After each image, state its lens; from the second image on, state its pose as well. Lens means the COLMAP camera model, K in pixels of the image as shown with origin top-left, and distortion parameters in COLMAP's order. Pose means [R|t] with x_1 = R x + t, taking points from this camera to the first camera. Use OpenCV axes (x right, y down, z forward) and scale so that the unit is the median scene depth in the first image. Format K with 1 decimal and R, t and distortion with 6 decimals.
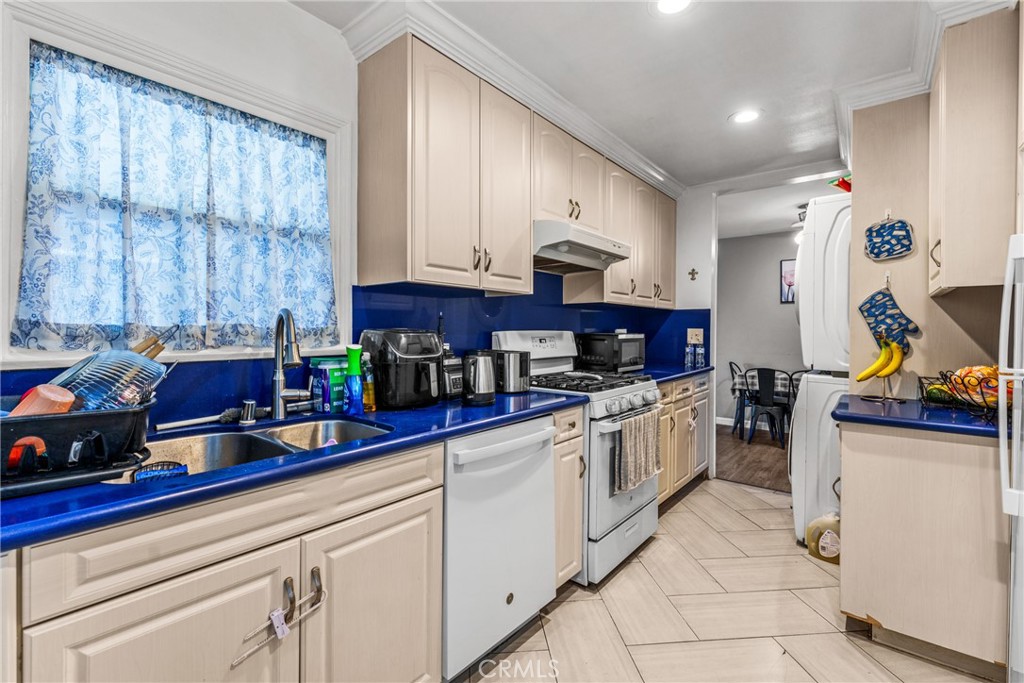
lens RADIAL K [[444.2, 0, 504.2], [0, 444.2, 337.3], [0, 0, 1]] dist [-0.000779, 0.000172]
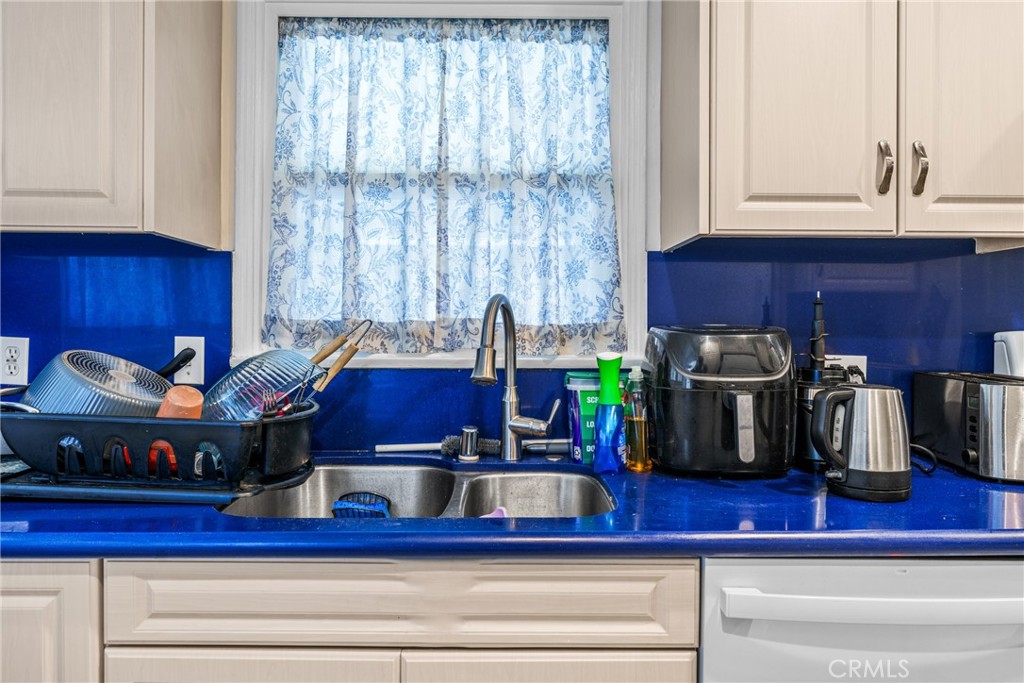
lens RADIAL K [[678.4, 0, 512.7], [0, 678.4, 332.2], [0, 0, 1]] dist [0.005970, -0.000999]
pose [[0.655188, 0.006931, -0.755434, 0.282749], [-0.014707, 0.999885, -0.003581, -0.005303], [0.755323, 0.013457, 0.655215, 0.356596]]
